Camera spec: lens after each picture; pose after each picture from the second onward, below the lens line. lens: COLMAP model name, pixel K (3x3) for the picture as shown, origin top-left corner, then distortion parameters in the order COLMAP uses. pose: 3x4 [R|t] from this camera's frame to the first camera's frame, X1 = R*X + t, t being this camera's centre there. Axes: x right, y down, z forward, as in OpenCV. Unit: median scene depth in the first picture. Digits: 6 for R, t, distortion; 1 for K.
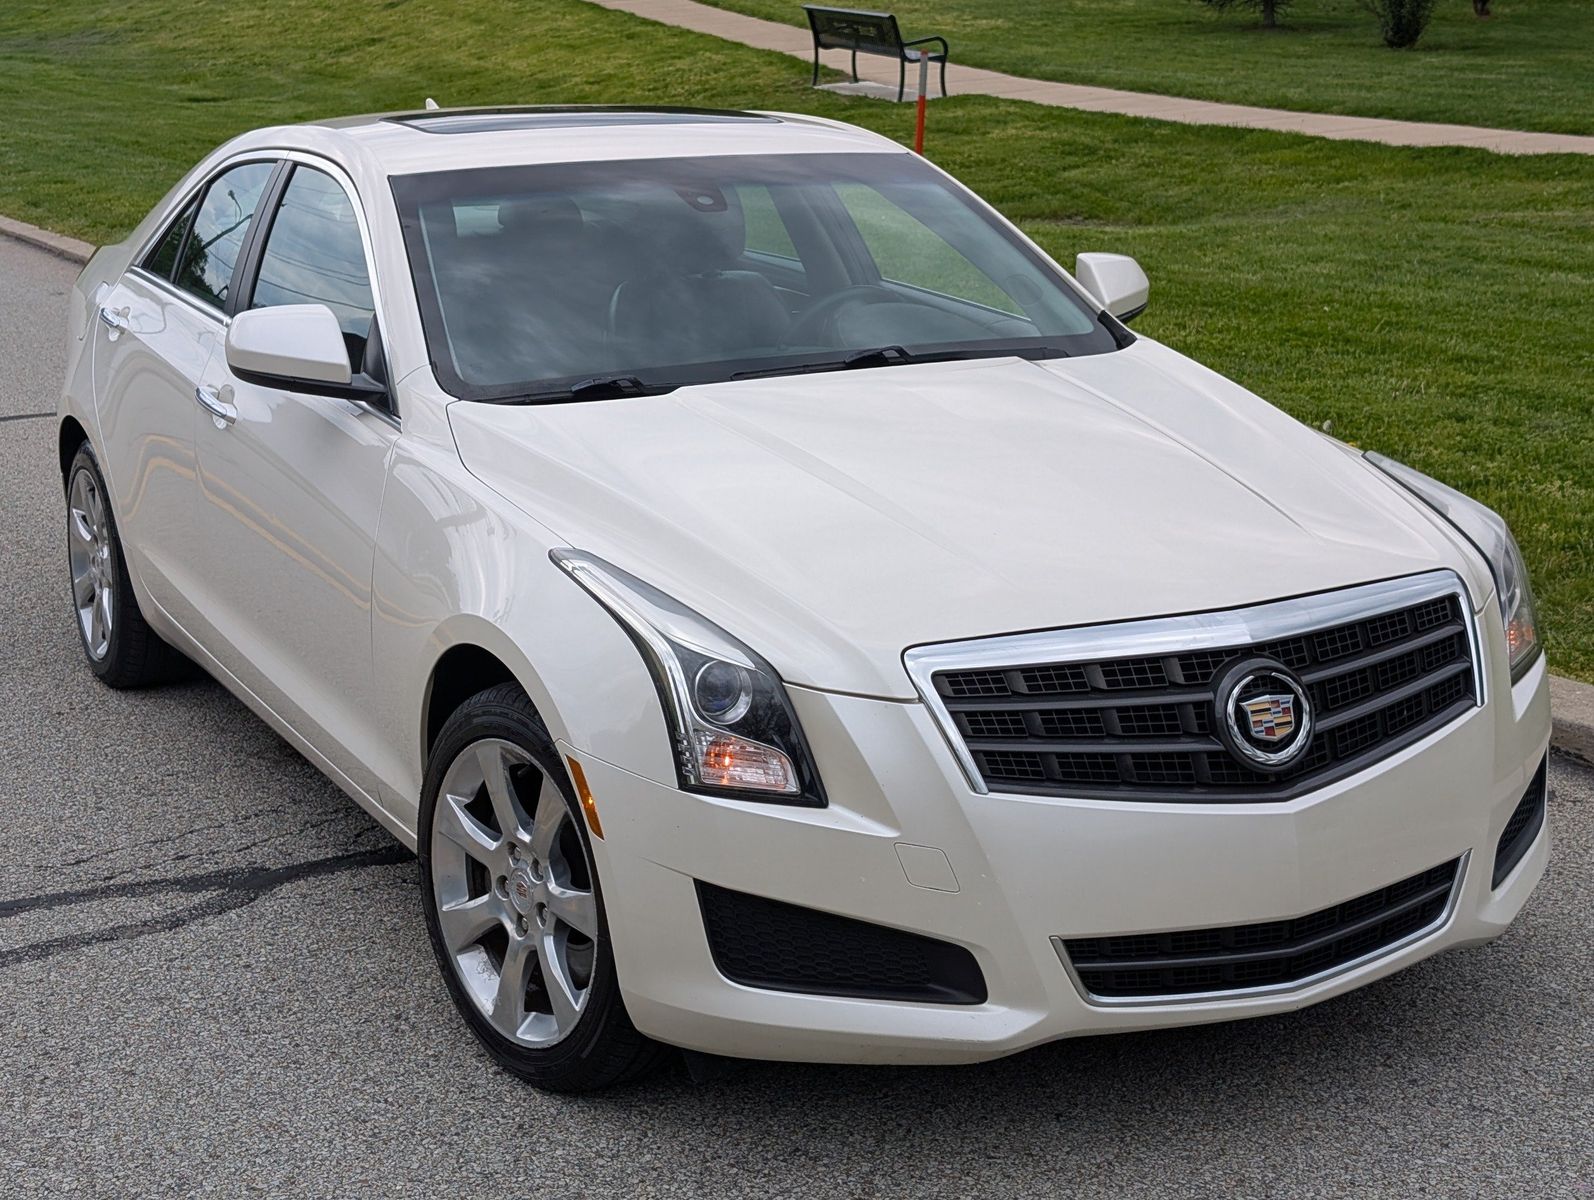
lens RADIAL K [[2477.7, 0, 820.7], [0, 2477.7, 550.2], [0, 0, 1]] dist [0.195725, -0.768634]
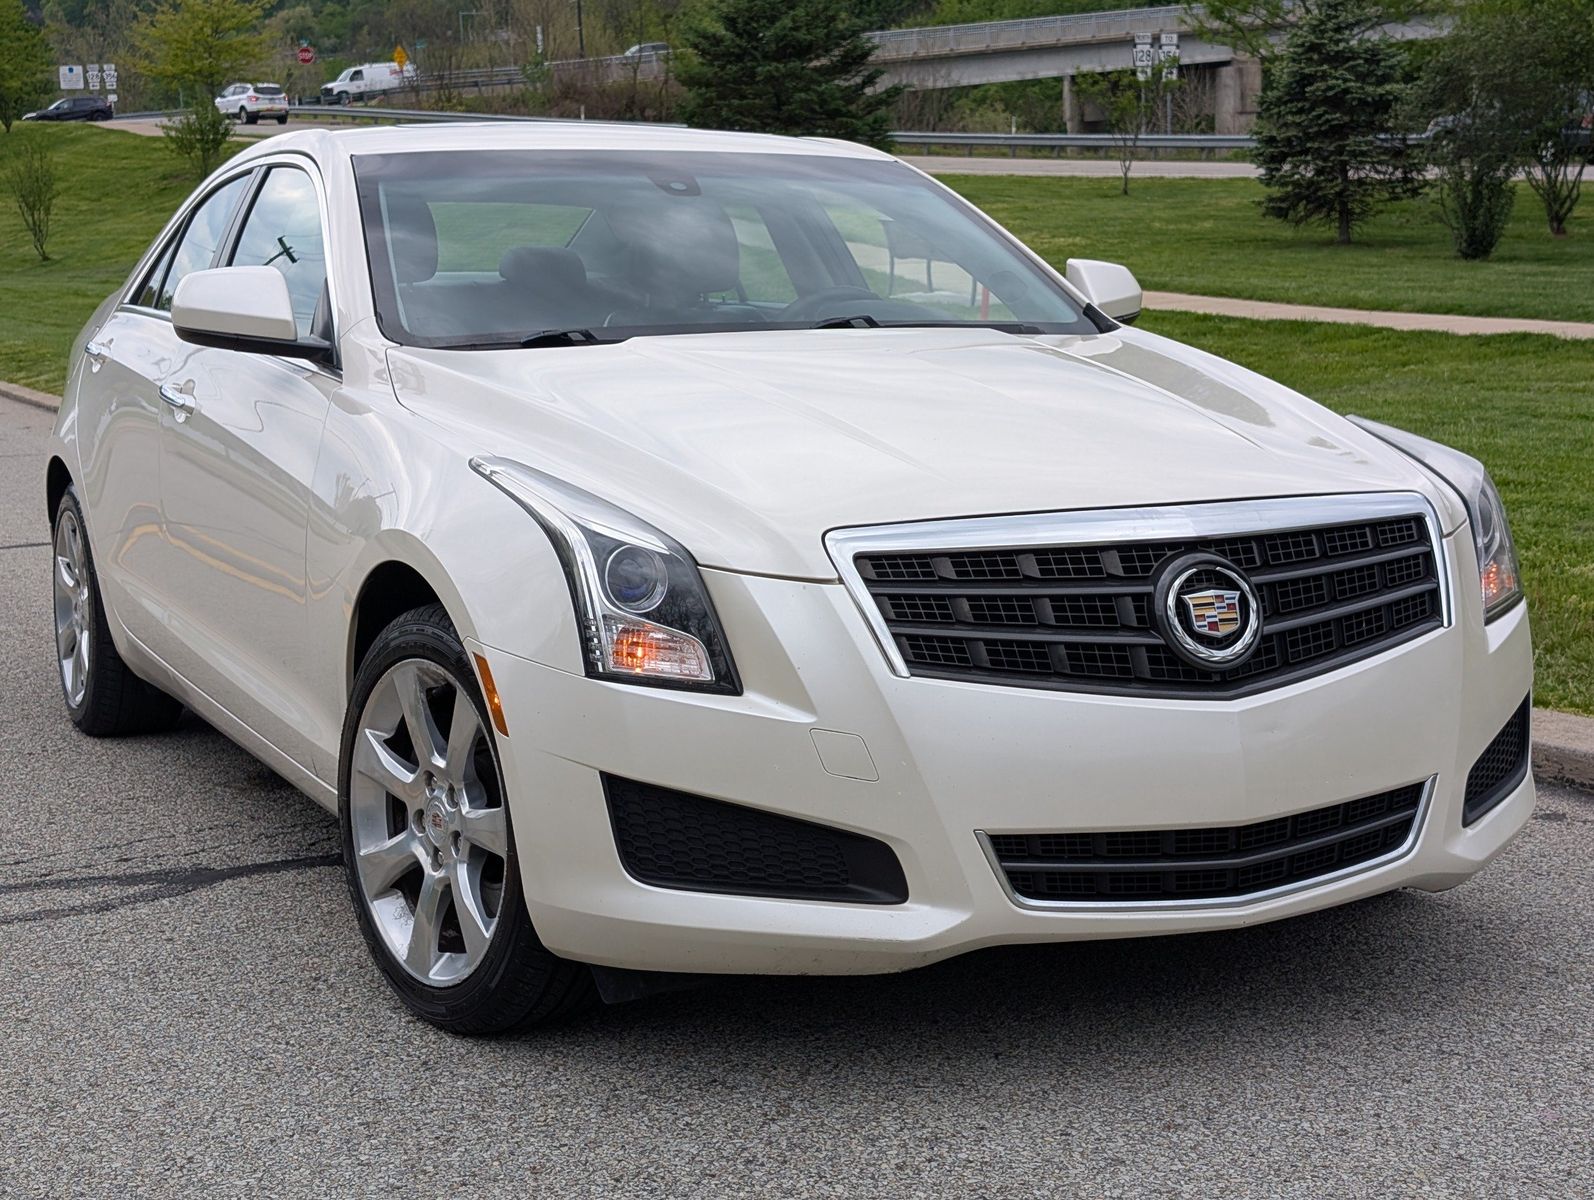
lens RADIAL K [[2471.4, 0, 874.1], [0, 2471.4, 603.1], [0, 0, 1]] dist [0.221570, -0.895212]
pose [[0.999834, 0.006472, -0.017047, 0.048891], [-0.007791, 0.996886, -0.078470, 0.100658], [0.016486, 0.078590, 0.996771, 0.042249]]
